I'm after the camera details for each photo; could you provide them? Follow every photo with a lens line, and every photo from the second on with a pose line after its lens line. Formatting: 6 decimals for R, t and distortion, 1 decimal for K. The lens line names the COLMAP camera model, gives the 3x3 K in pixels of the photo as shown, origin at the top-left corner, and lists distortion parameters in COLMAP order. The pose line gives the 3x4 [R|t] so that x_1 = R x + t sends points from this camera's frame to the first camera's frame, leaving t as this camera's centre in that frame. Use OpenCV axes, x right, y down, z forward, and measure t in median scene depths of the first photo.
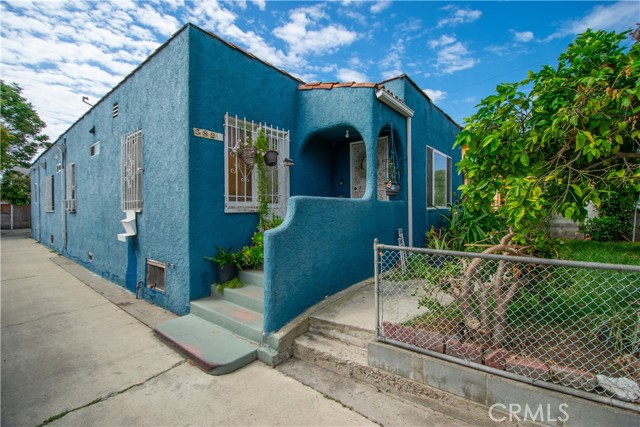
lens RADIAL K [[279.4, 0, 337.3], [0, 279.4, 210.5], [0, 0, 1]] dist [-0.026091, -0.003116]
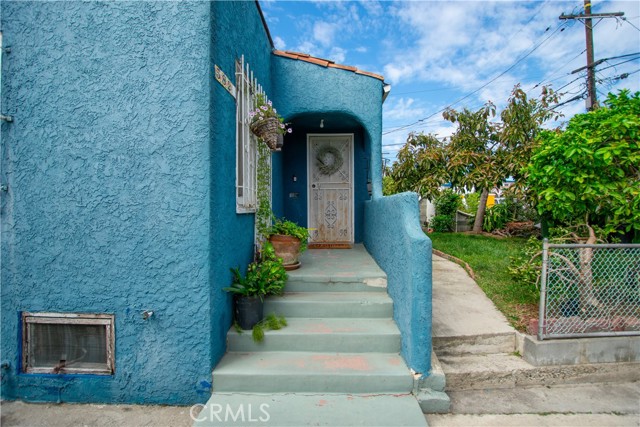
lens RADIAL K [[279.4, 0, 320.5], [0, 279.4, 210.2], [0, 0, 1]] dist [-0.026091, -0.003116]
pose [[0.809742, 0.004518, 0.586769, -0.713928], [-0.002678, 0.999988, -0.004004, 0.003356], [-0.586780, 0.001671, 0.809745, 0.436545]]
